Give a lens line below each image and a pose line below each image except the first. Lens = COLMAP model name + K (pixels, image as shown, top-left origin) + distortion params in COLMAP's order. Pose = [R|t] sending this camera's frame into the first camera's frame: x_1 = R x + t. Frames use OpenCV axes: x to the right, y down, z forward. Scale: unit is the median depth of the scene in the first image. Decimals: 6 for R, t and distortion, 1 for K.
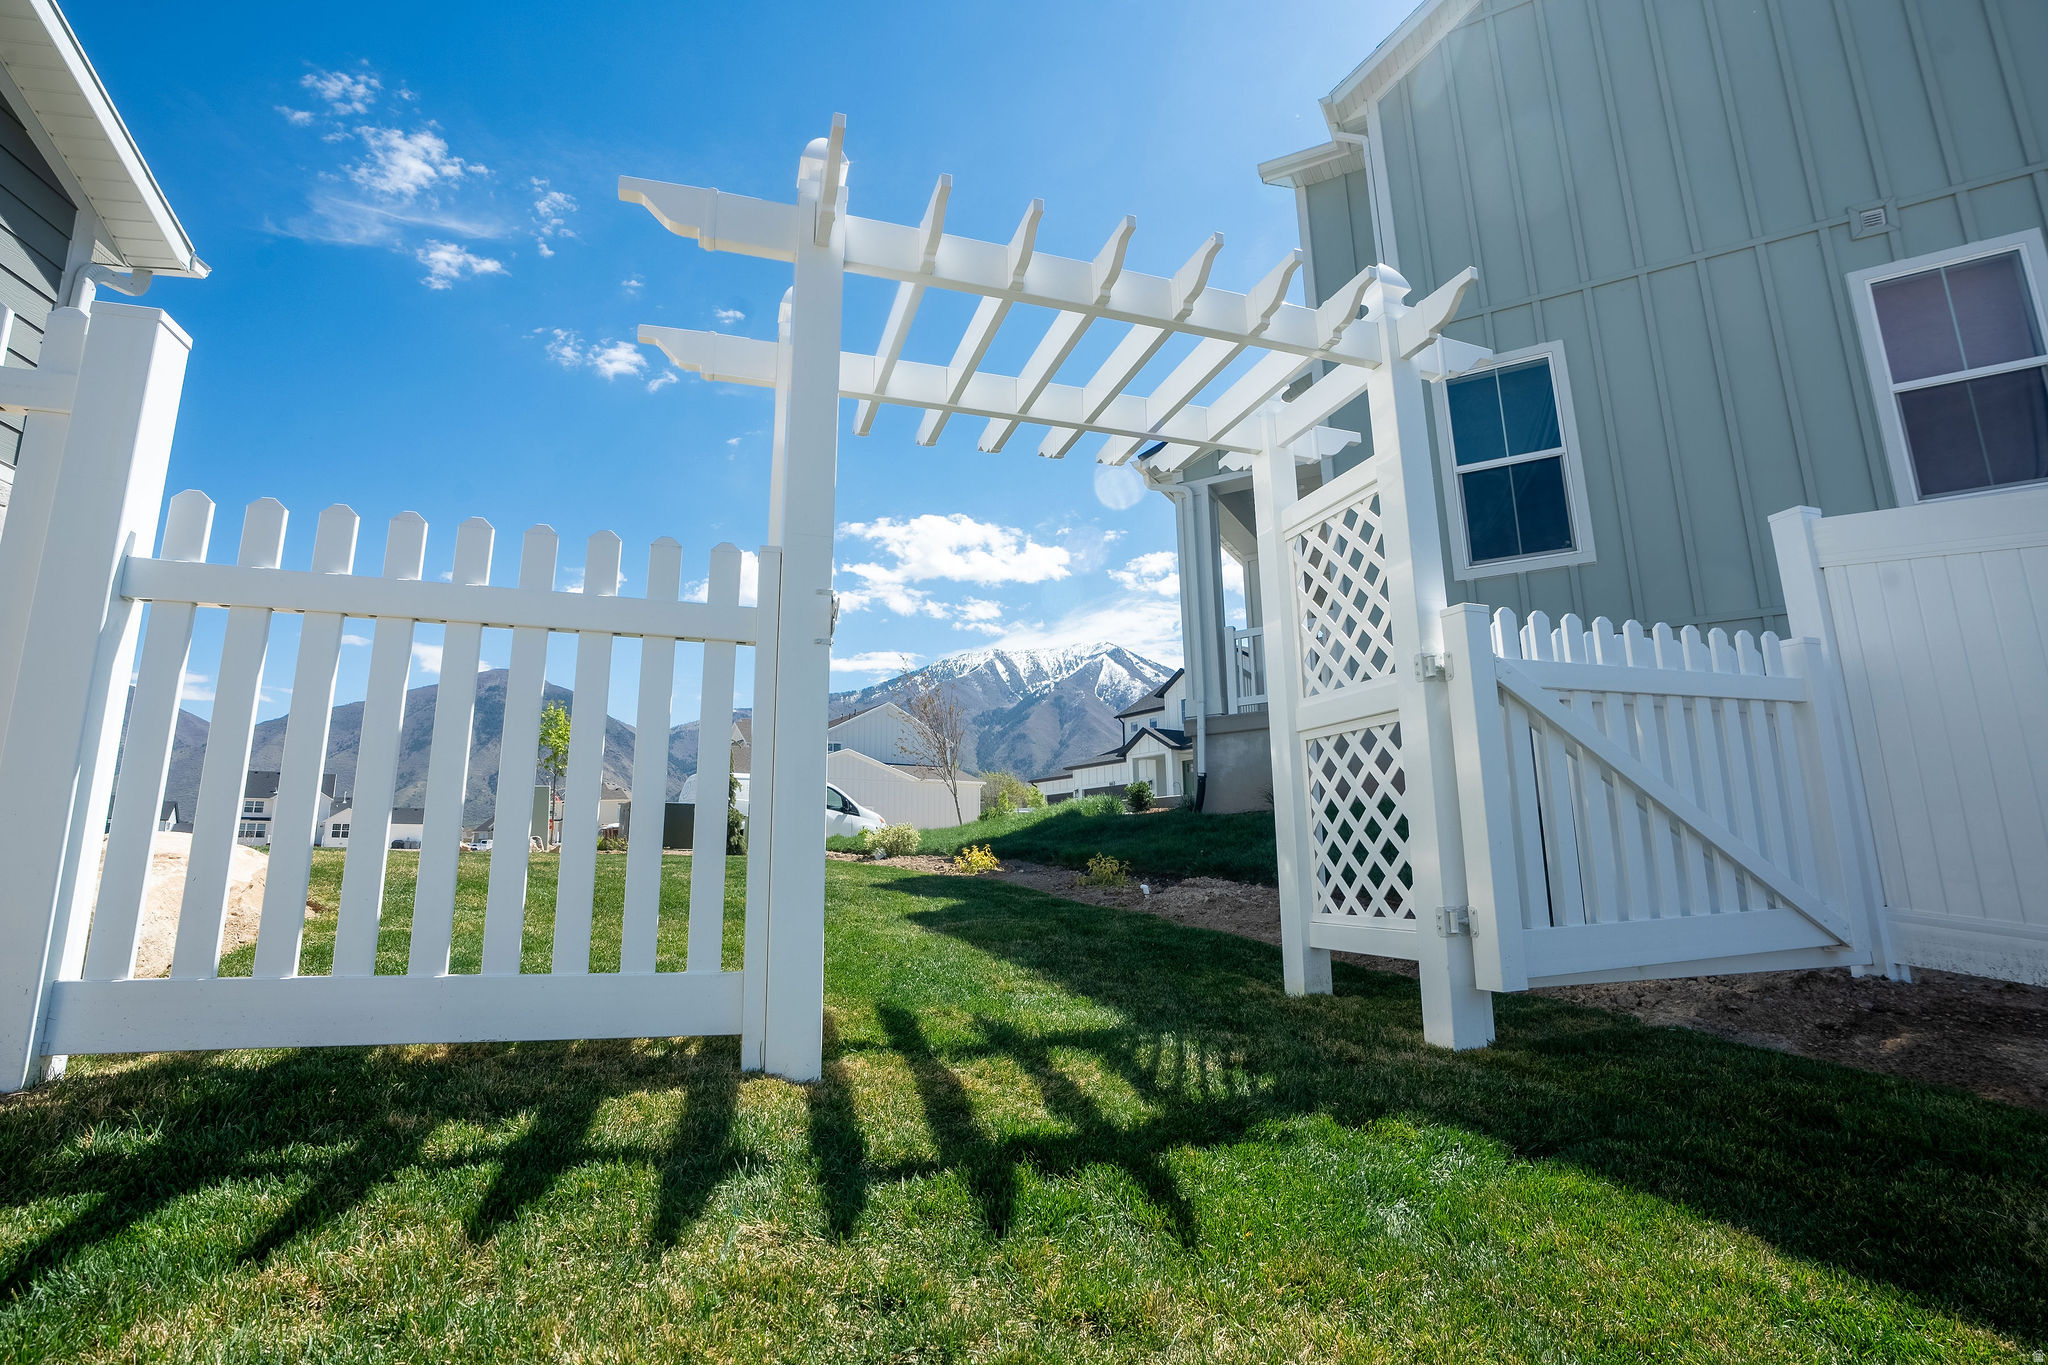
lens RADIAL K [[951.2, 0, 1024.0], [0, 951.2, 682.5], [0, 0, 1]] dist [-0.000578, -0.000047]
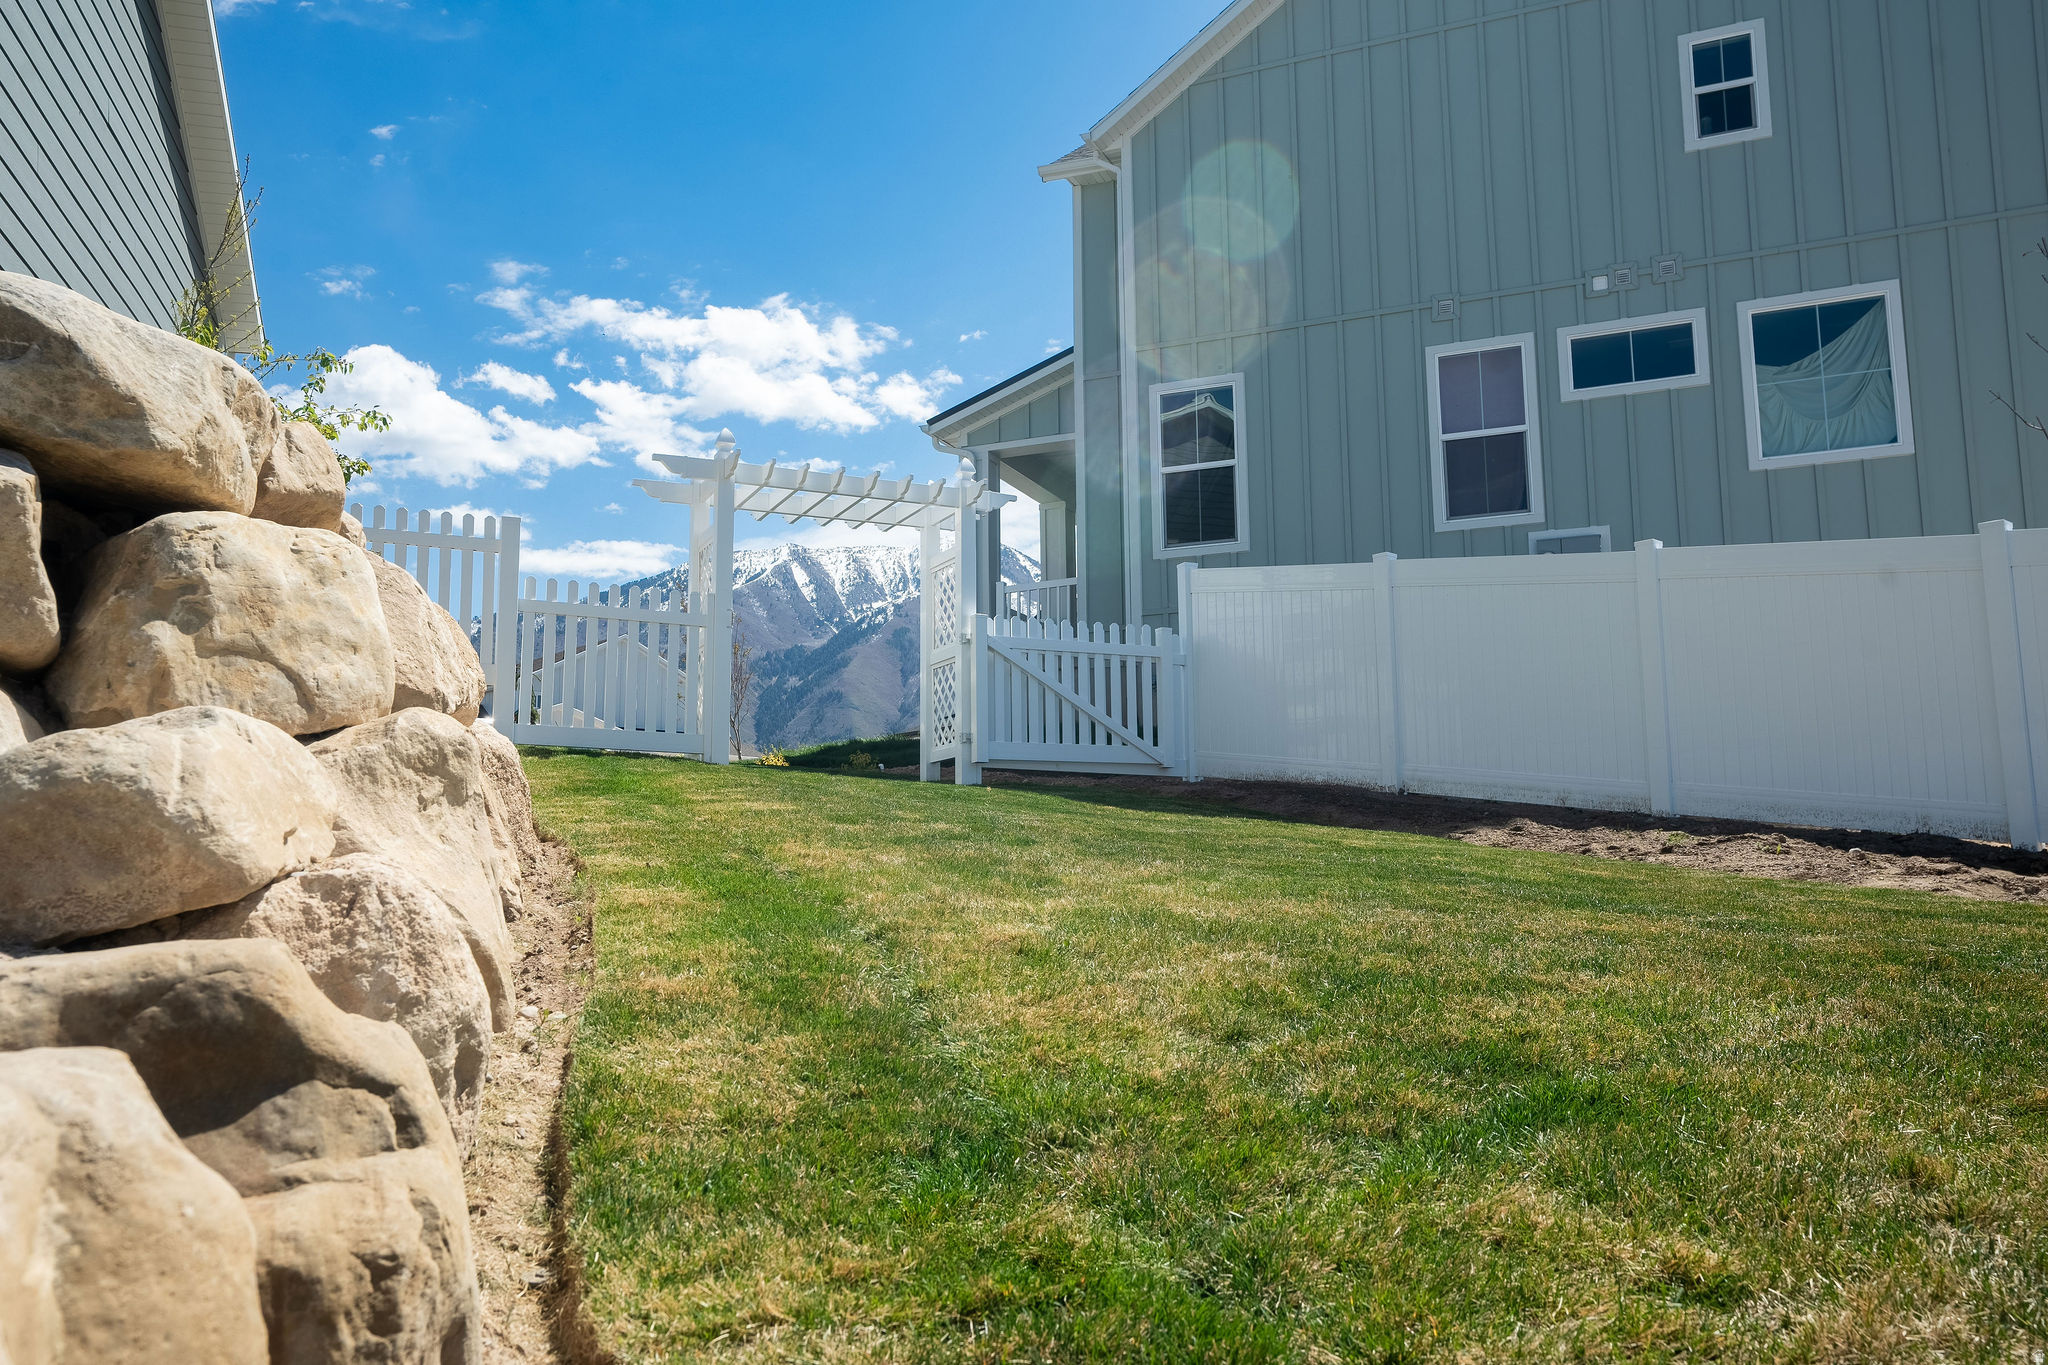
lens RADIAL K [[1685.5, 0, 1024.0], [0, 1685.5, 682.5], [0, 0, 1]] dist [0.018227, 0.002348]
pose [[0.993844, 0.024836, 0.107971, 0.044105], [-0.029786, 0.998566, 0.044483, -0.040434], [-0.106711, -0.047425, 0.993158, -1.361516]]
